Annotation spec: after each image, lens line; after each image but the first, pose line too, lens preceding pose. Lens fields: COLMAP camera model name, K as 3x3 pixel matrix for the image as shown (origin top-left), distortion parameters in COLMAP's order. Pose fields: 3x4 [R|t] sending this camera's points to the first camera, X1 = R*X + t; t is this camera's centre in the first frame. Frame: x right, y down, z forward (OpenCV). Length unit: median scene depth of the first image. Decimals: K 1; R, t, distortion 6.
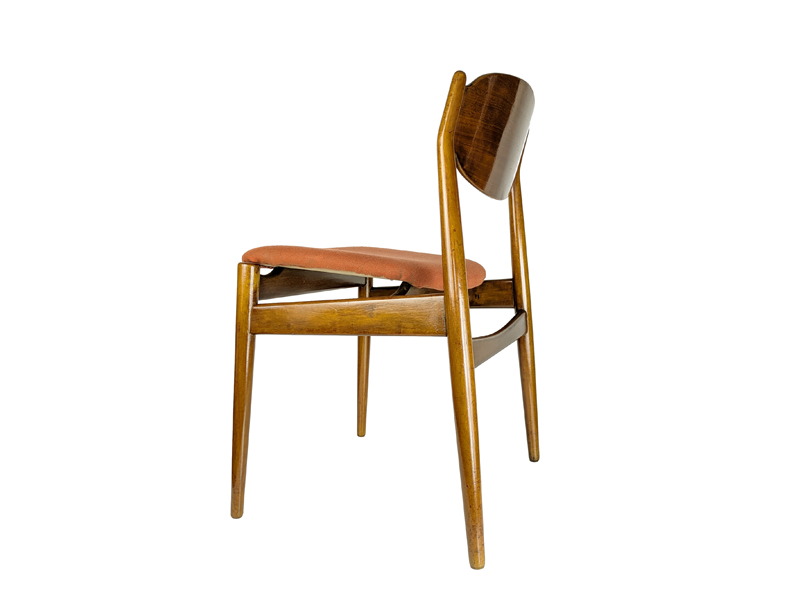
lens RADIAL K [[552.1, 0, 398.3], [0, 552.1, 302.3], [0, 0, 1]] dist [-0.006840, -0.009312]
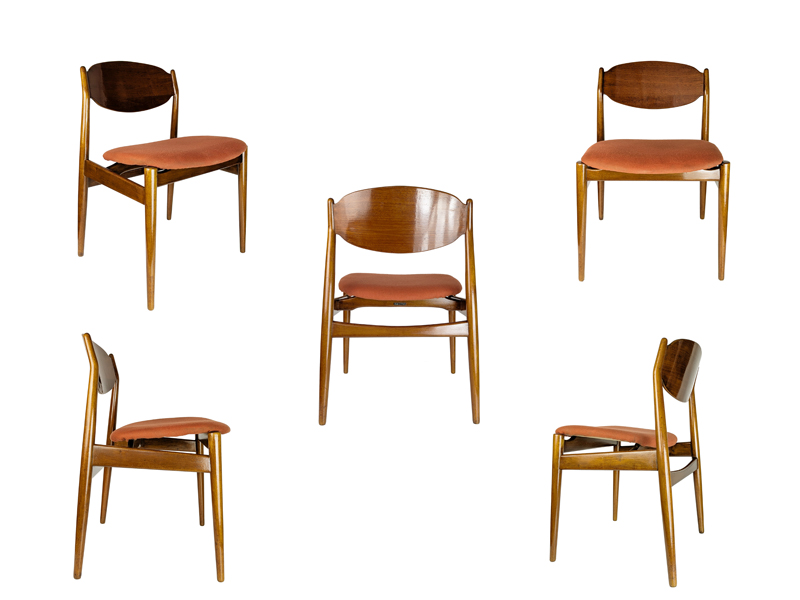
lens RADIAL K [[552.1, 0, 398.3], [0, 552.1, 298.7], [0, 0, 1]] dist [-0.006840, -0.009312]
pose [[0.999957, -0.000002, -0.009319, -0.832863], [-0.000079, 0.999963, -0.008647, -0.543537], [0.009319, 0.008647, 0.999919, -1.005364]]
